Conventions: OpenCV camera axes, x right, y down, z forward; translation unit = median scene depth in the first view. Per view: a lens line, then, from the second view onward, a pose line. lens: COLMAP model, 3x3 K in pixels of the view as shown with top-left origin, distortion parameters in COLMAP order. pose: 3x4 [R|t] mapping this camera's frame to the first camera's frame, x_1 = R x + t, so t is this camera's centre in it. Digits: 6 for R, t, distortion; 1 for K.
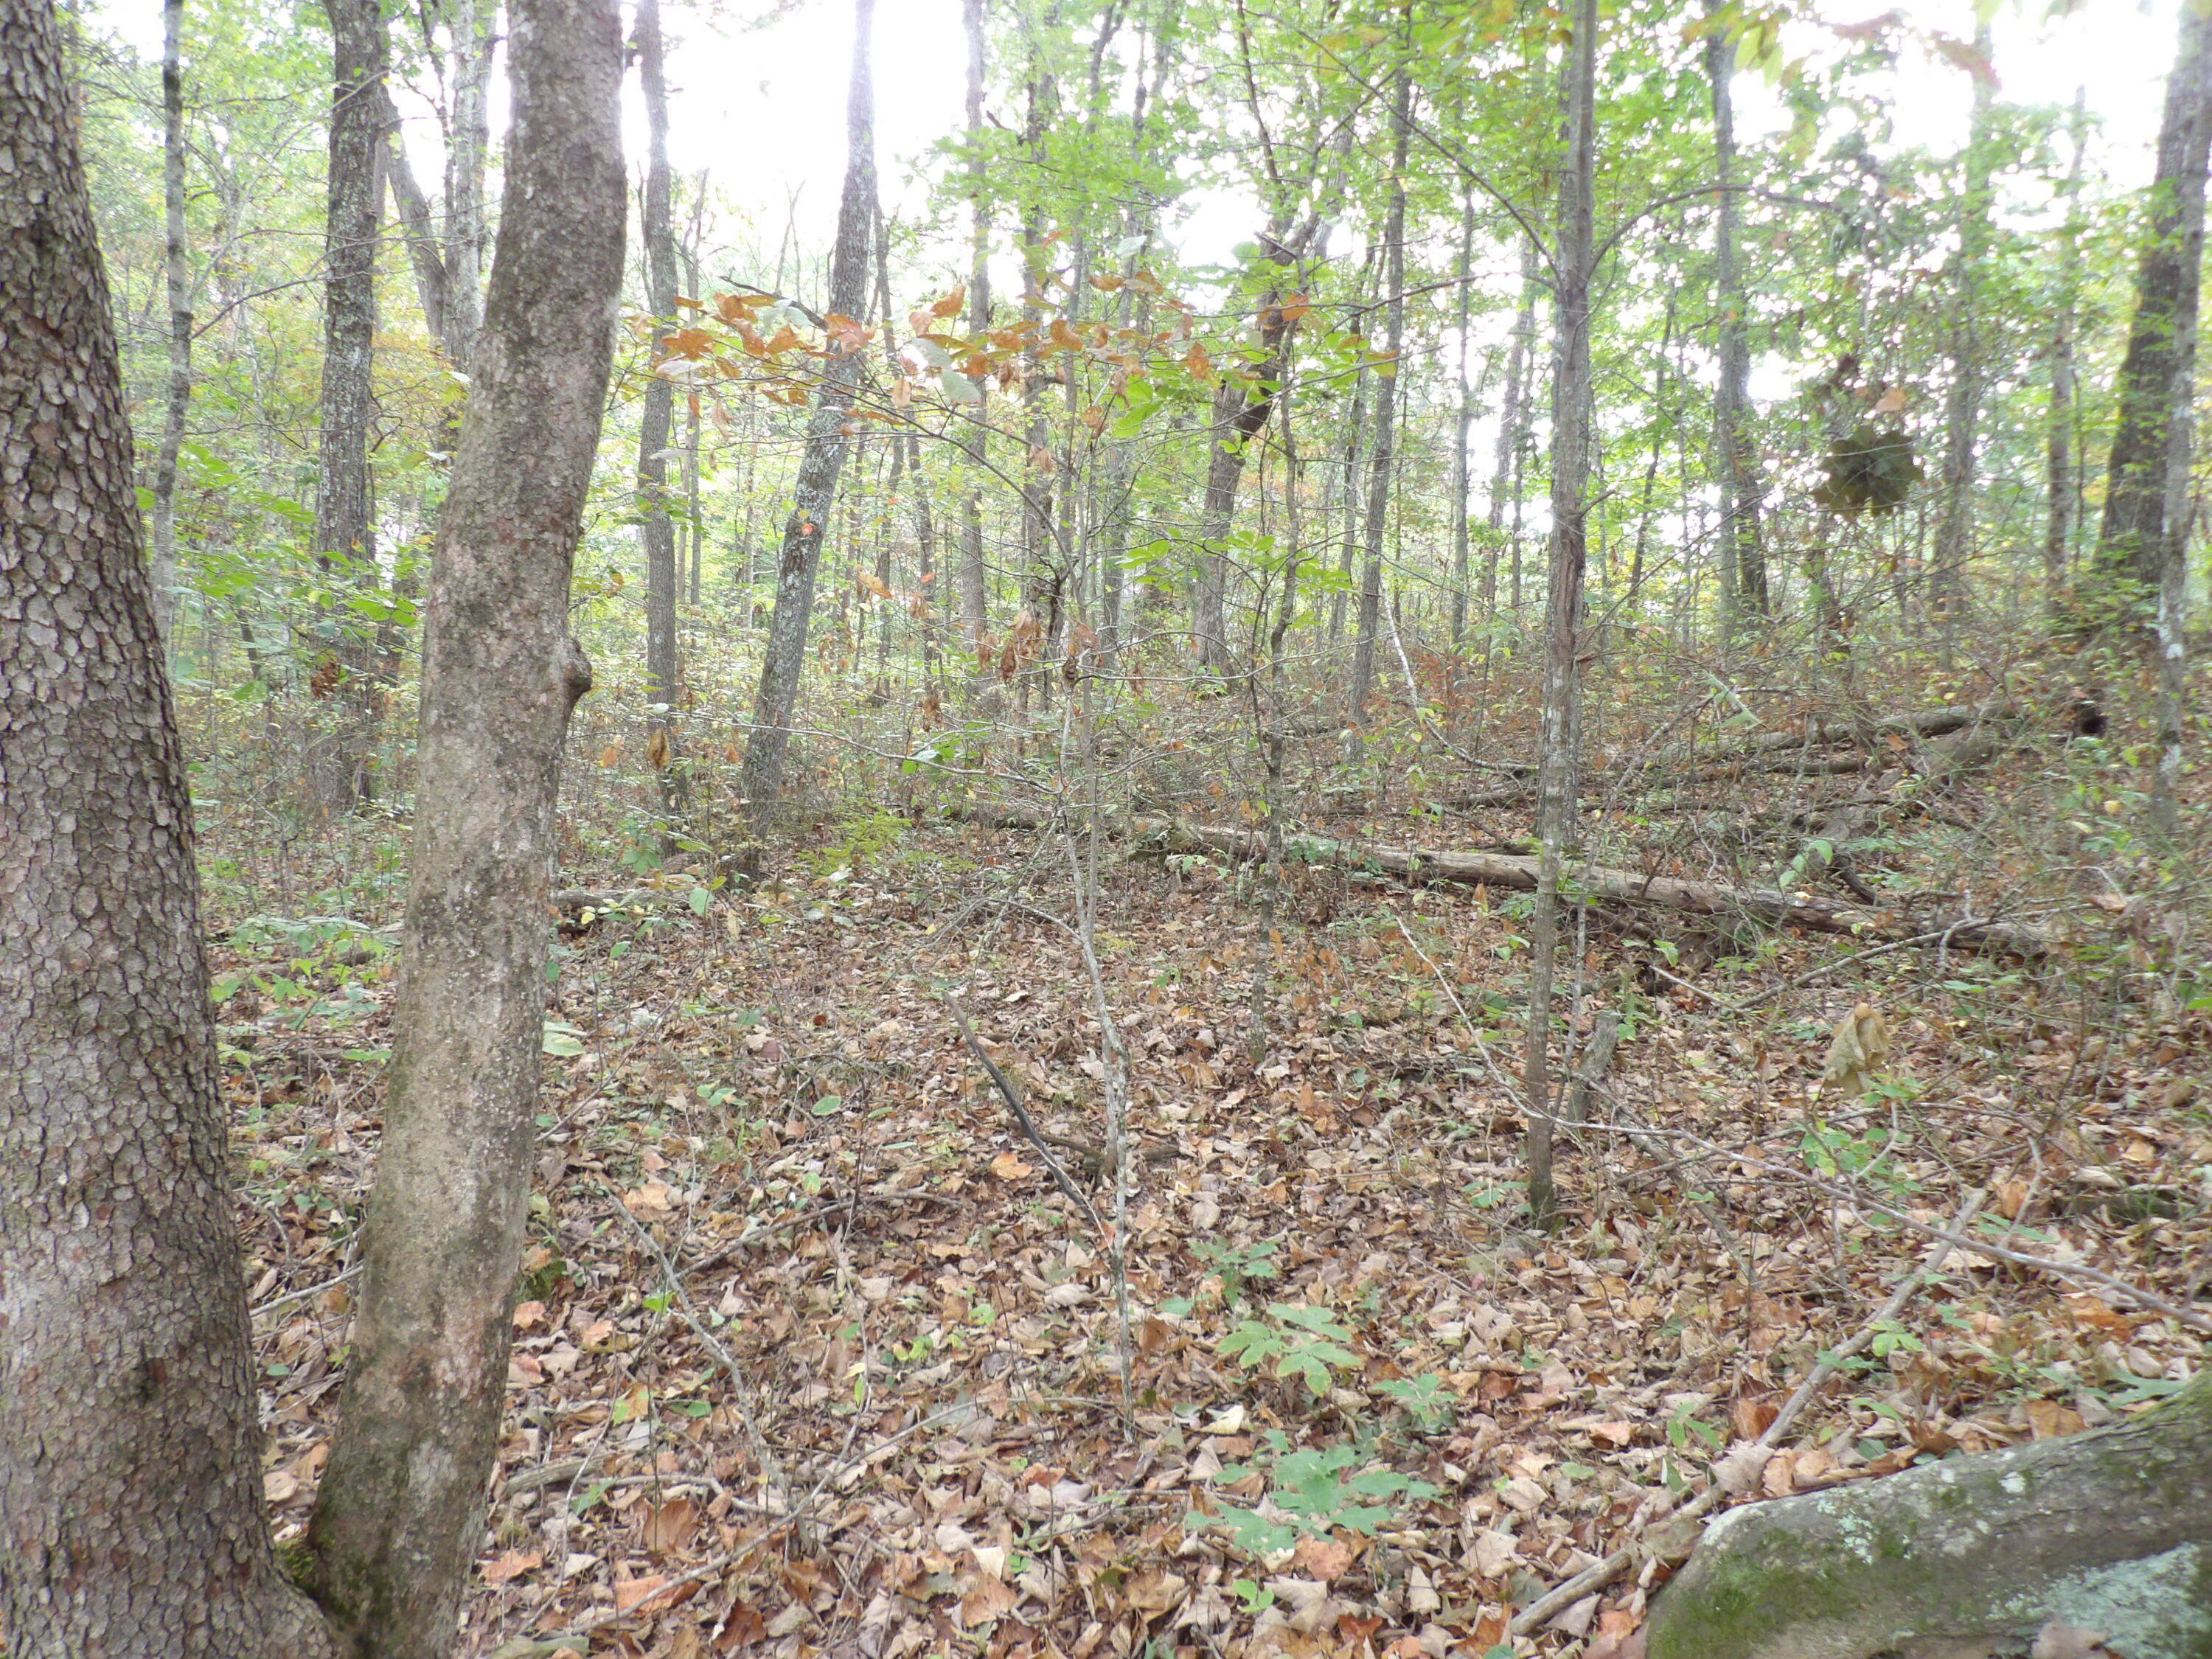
lens RADIAL K [[1585.5, 0, 1099.6], [0, 1585.5, 835.2], [0, 0, 1]] dist [-0.037867, 0.037205]
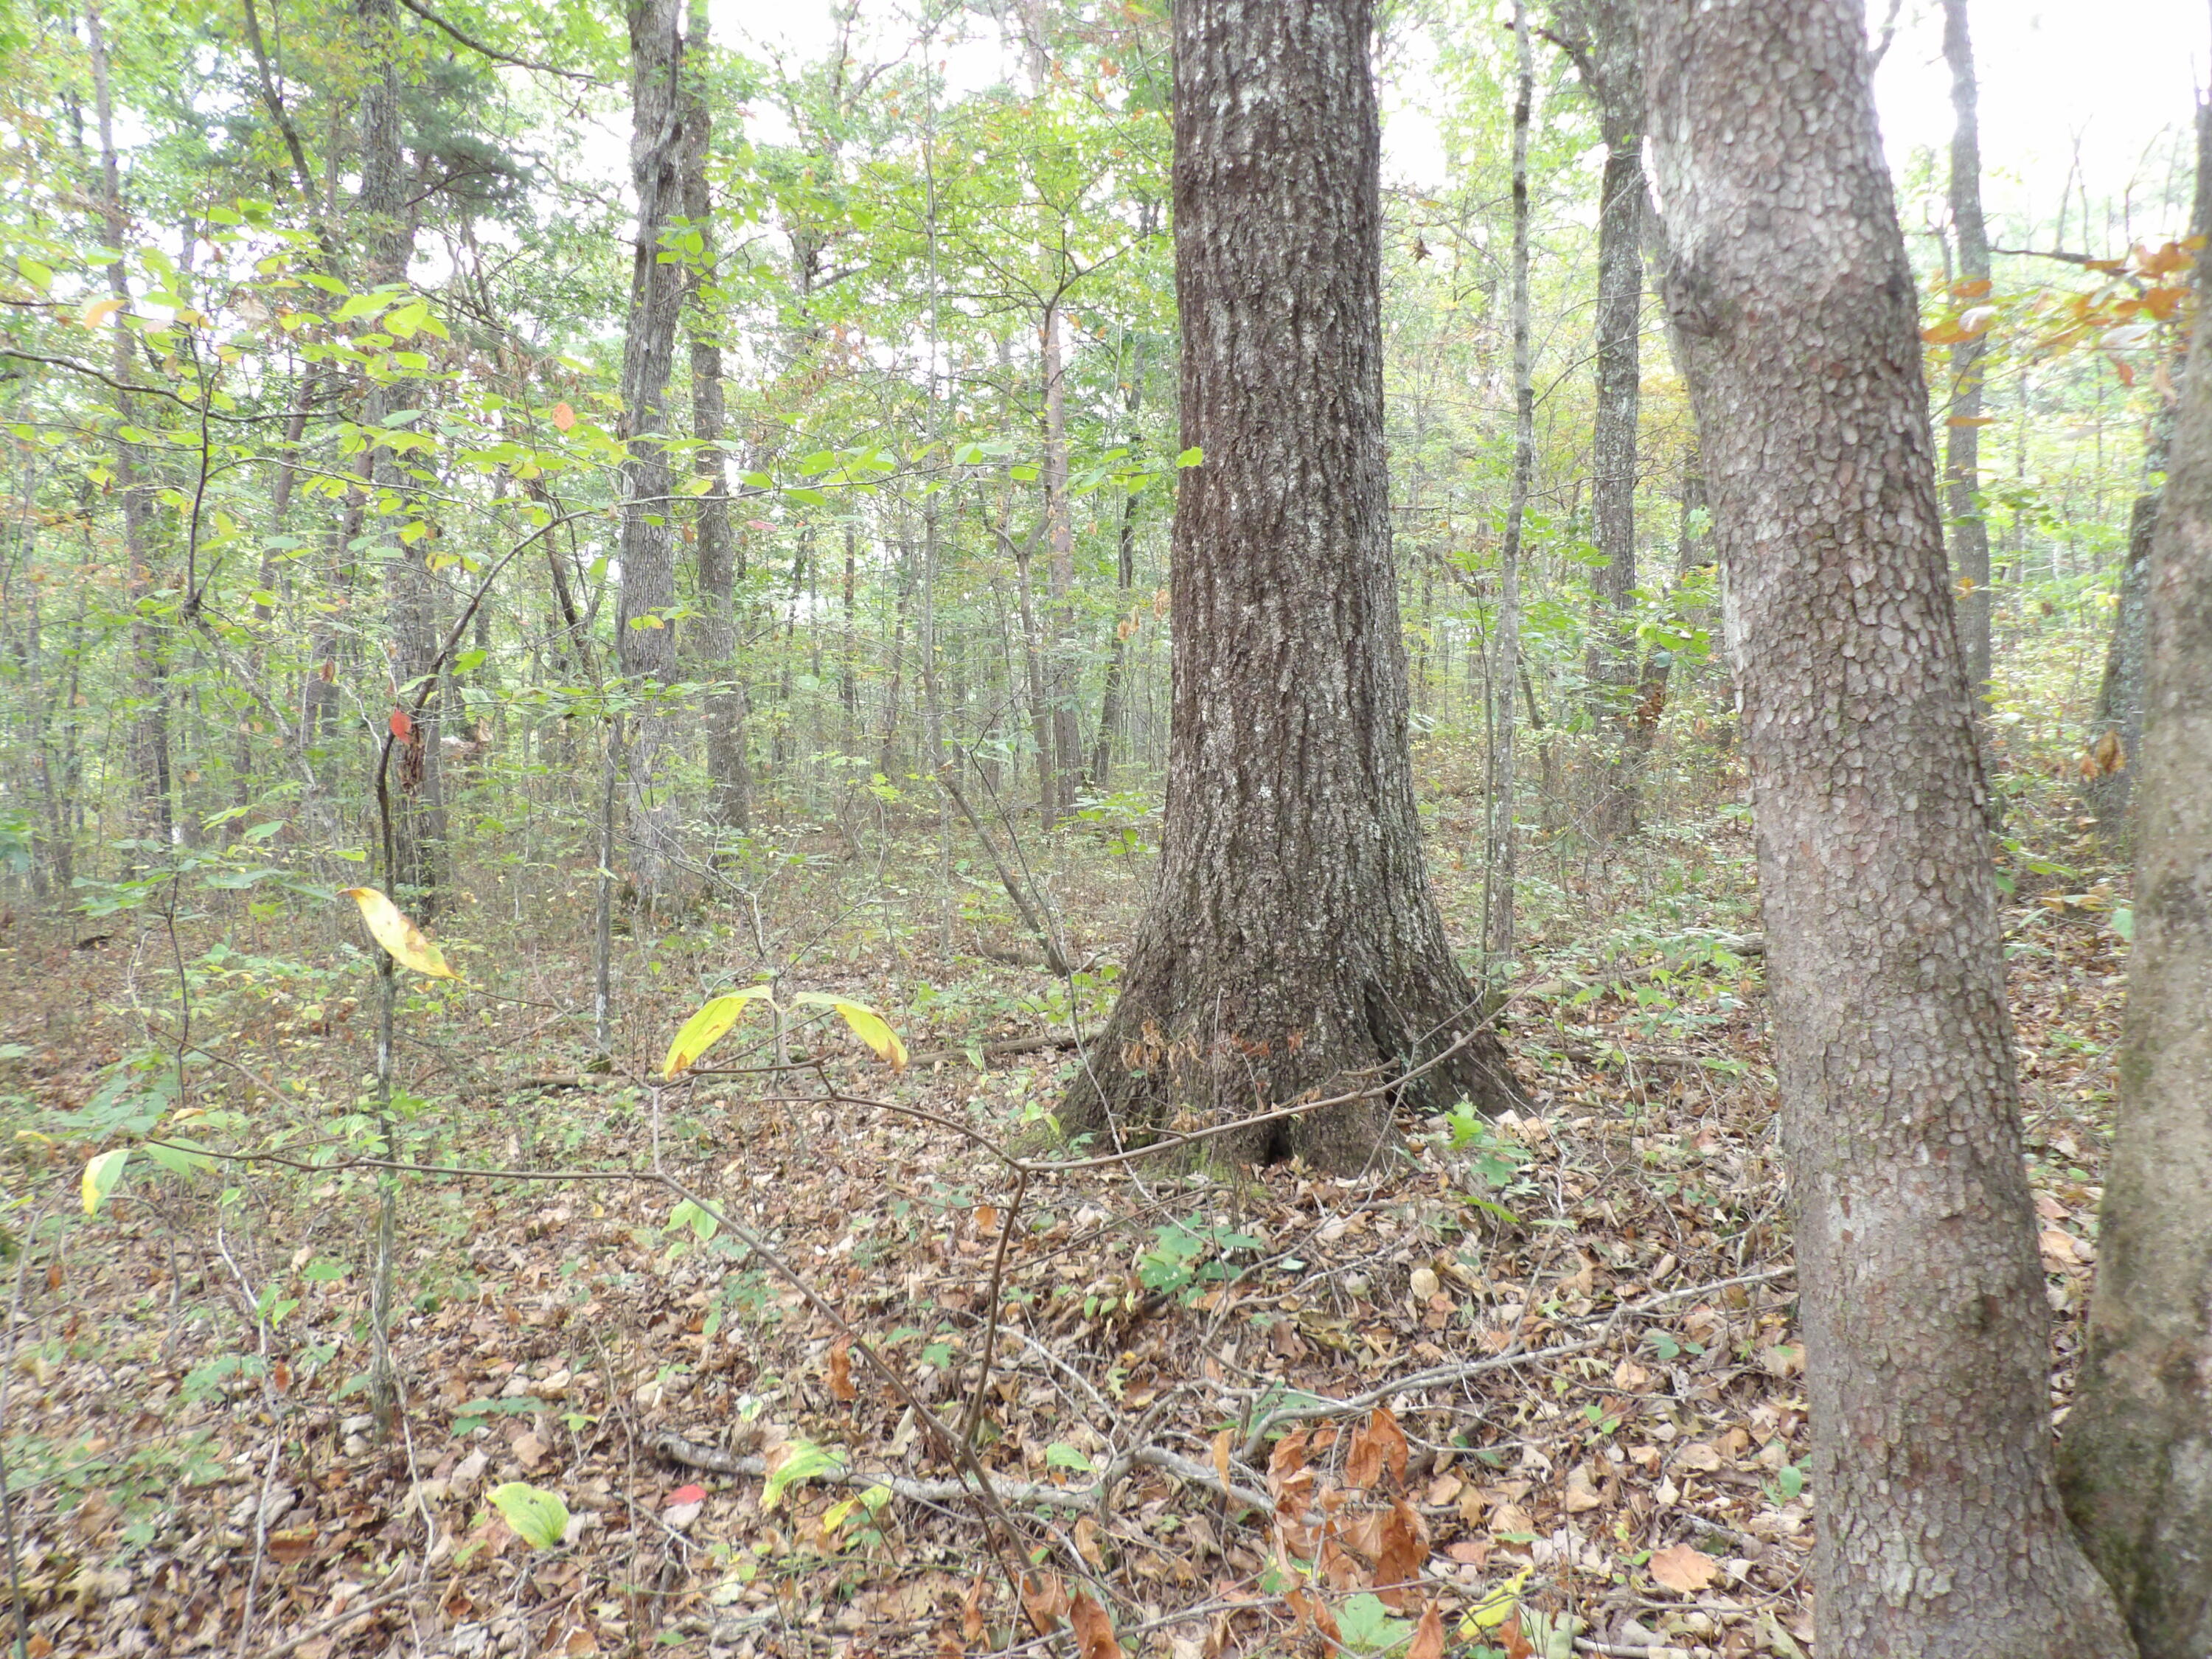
lens RADIAL K [[1585.5, 0, 1105.9], [0, 1585.5, 831.5], [0, 0, 1]] dist [-0.037867, 0.037205]
pose [[0.735725, -0.006939, -0.677245, -0.311621], [-0.006589, 0.999827, -0.017403, 0.036065], [0.677248, 0.017266, 0.735552, -0.214183]]
